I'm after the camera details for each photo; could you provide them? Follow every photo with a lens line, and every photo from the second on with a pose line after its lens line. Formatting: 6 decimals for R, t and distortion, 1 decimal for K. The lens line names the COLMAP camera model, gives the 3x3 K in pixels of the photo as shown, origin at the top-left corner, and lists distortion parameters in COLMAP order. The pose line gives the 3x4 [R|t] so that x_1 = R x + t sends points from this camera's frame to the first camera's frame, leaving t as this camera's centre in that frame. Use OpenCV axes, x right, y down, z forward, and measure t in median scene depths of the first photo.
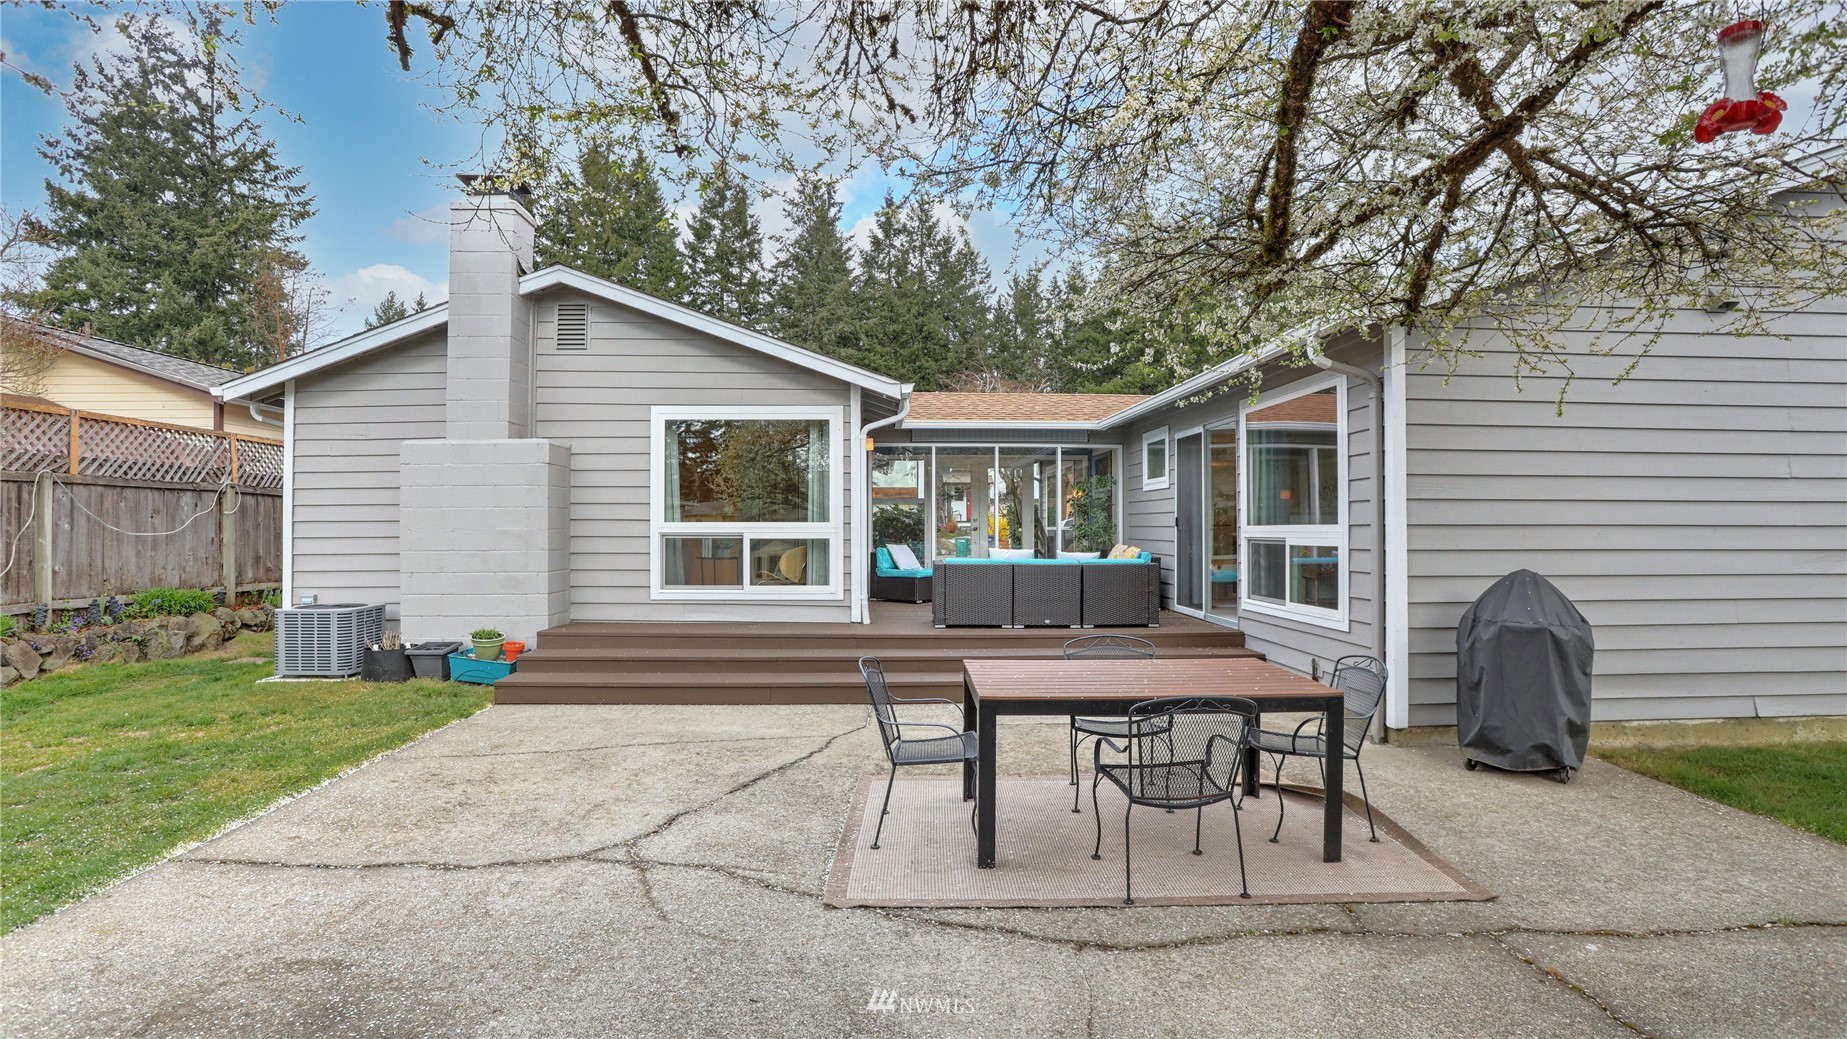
lens RADIAL K [[907.2, 0, 923.5], [0, 907.2, 519.5], [0, 0, 1]] dist [-0.082817, 0.035134]
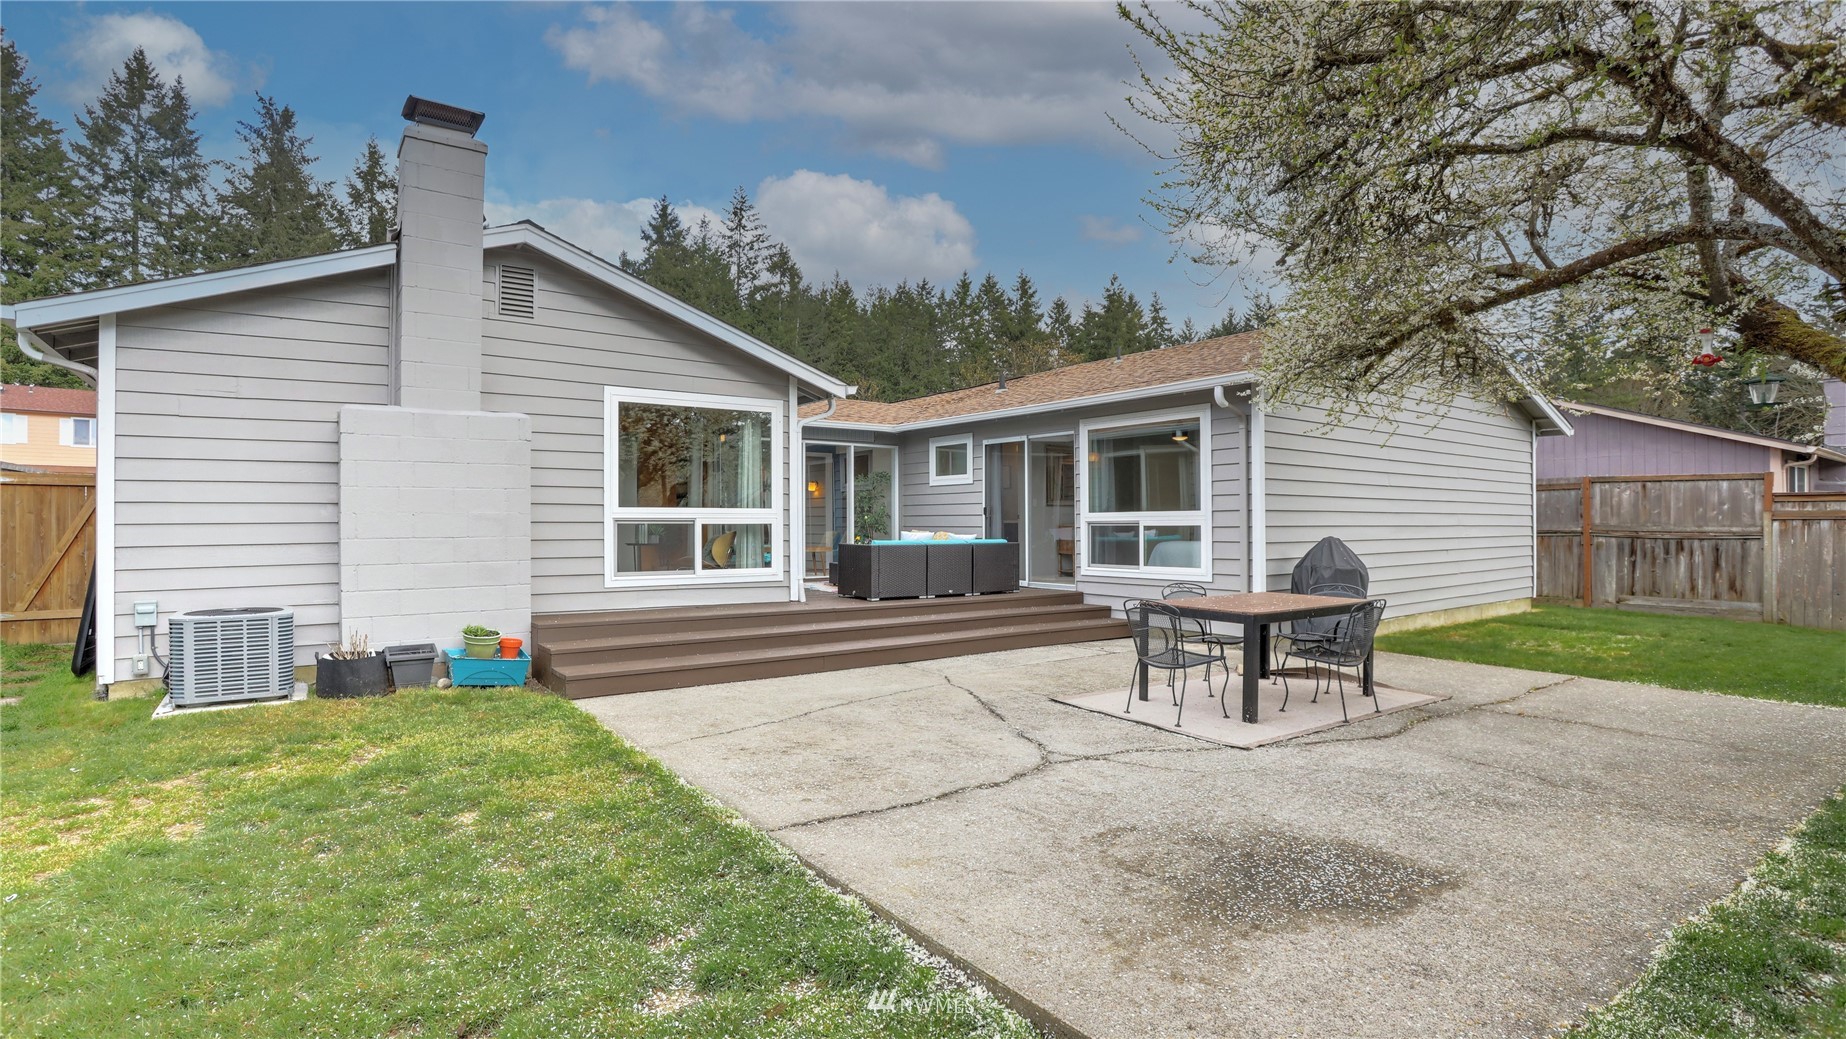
lens RADIAL K [[906.7, 0, 923.0], [0, 906.7, 519.5], [0, 0, 1]] dist [-0.082817, 0.035134]
pose [[0.822304, 0.000398, 0.569048, -0.574756], [-0.001524, 0.999998, 0.001504, 0.014214], [-0.569046, -0.002104, 0.822303, 0.021080]]
